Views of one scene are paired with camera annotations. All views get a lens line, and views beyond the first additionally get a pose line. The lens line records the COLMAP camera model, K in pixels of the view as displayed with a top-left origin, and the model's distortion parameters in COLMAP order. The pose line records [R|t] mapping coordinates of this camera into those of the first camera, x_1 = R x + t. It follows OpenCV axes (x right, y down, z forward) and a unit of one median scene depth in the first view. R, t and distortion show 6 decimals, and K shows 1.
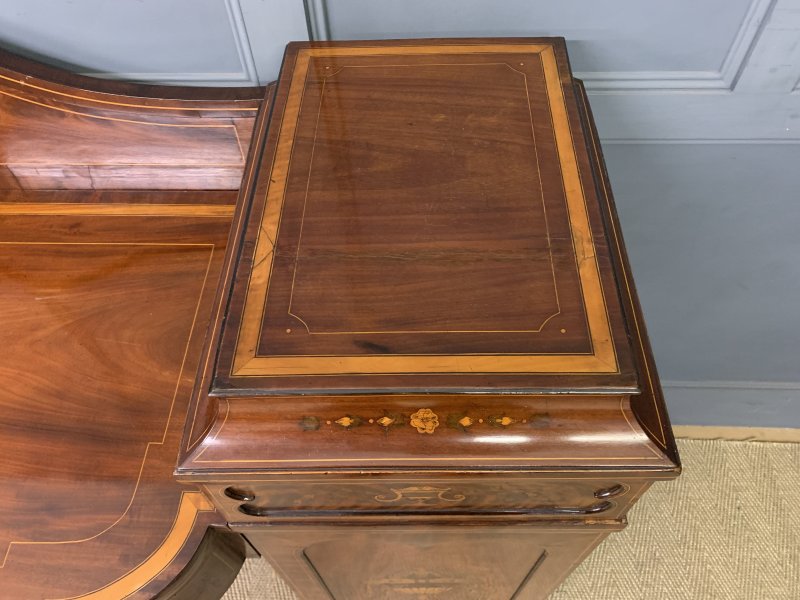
lens RADIAL K [[621.2, 0, 401.1], [0, 621.2, 300.2], [0, 0, 1]] dist [0.038775, -0.040659]
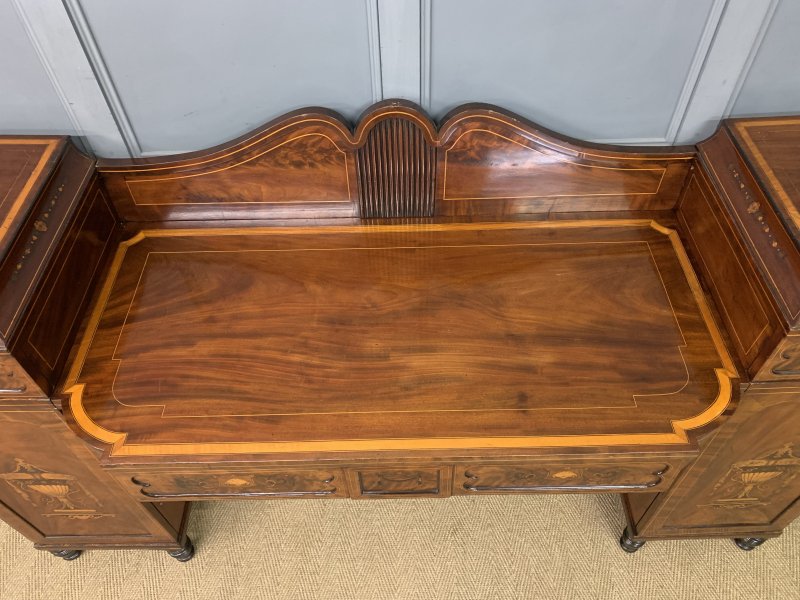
lens RADIAL K [[621.2, 0, 407.6], [0, 621.2, 303.8], [0, 0, 1]] dist [0.038775, -0.040659]
pose [[0.999006, -0.023264, 0.038033, -1.163521], [0.026876, 0.994884, -0.097388, 0.249517], [-0.035573, 0.098314, 0.994519, -0.670912]]
